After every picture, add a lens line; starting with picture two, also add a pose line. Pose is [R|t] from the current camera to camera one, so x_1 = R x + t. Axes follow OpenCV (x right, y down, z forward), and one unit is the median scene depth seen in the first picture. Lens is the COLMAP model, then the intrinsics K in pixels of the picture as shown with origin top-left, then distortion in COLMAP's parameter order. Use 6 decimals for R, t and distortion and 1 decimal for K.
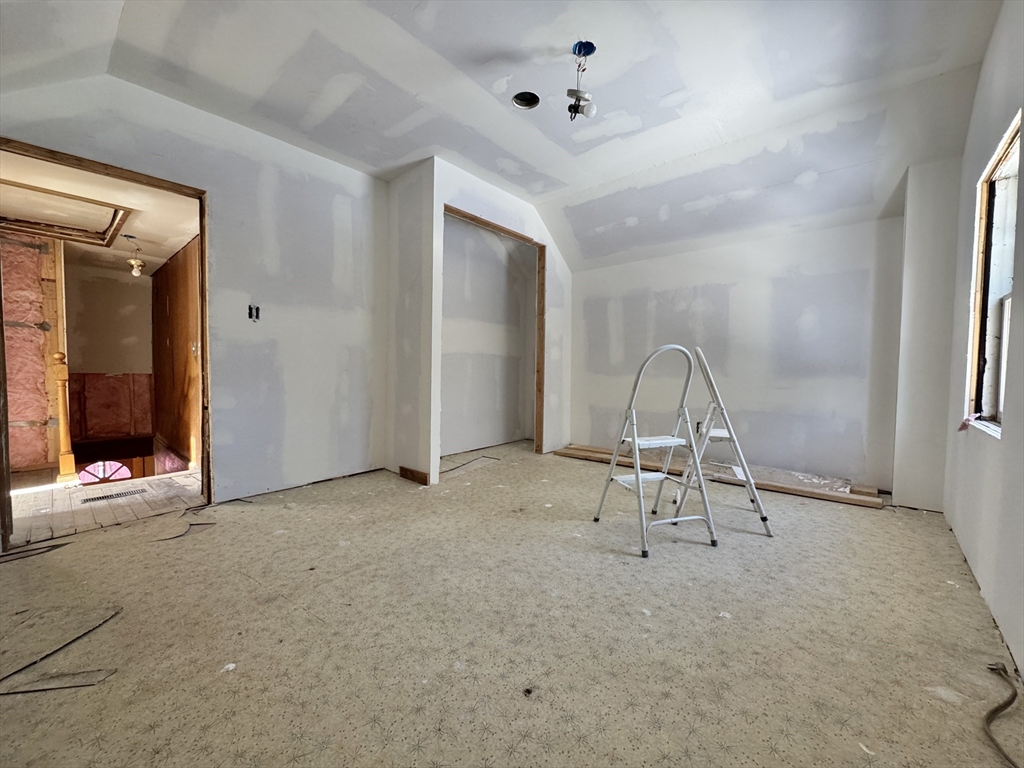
lens RADIAL K [[409.0, 0, 514.1], [0, 409.0, 386.9], [0, 0, 1]] dist [-0.002067, 0.000481]
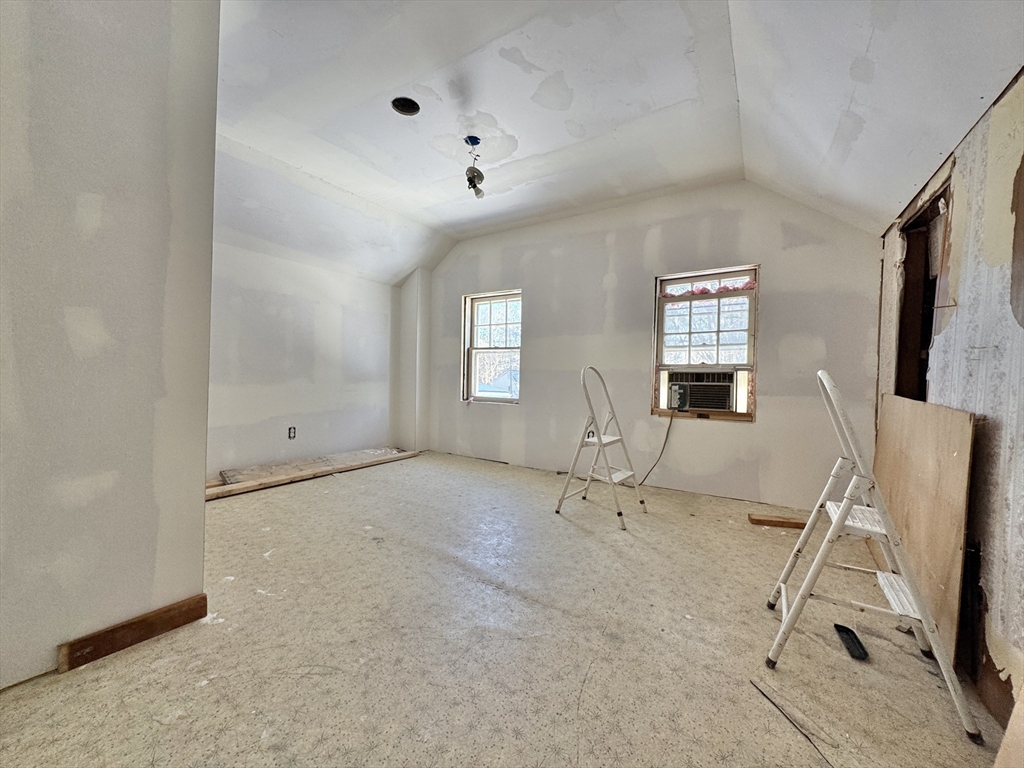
lens RADIAL K [[409.0, 0, 514.1], [0, 409.0, 386.9], [0, 0, 1]] dist [-0.002067, 0.000481]
pose [[-0.146419, -0.035705, 0.988578, -1.161200], [0.020871, 0.999014, 0.039173, -0.079886], [-0.989002, 0.026368, -0.145530, 1.059524]]
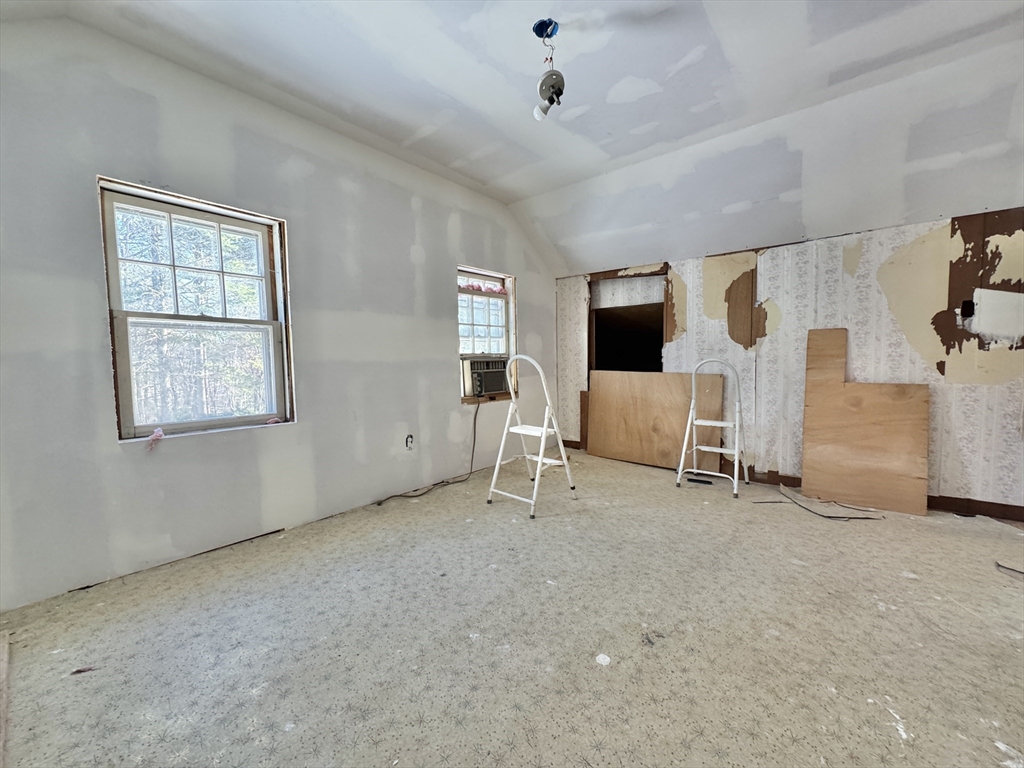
lens RADIAL K [[409.0, 0, 514.1], [0, 409.0, 386.9], [0, 0, 1]] dist [-0.002067, 0.000481]
pose [[-0.999510, 0.012115, -0.028873, 0.271208], [0.009151, 0.994879, 0.100655, -0.125629], [0.029944, 0.100342, -0.994502, 1.941773]]
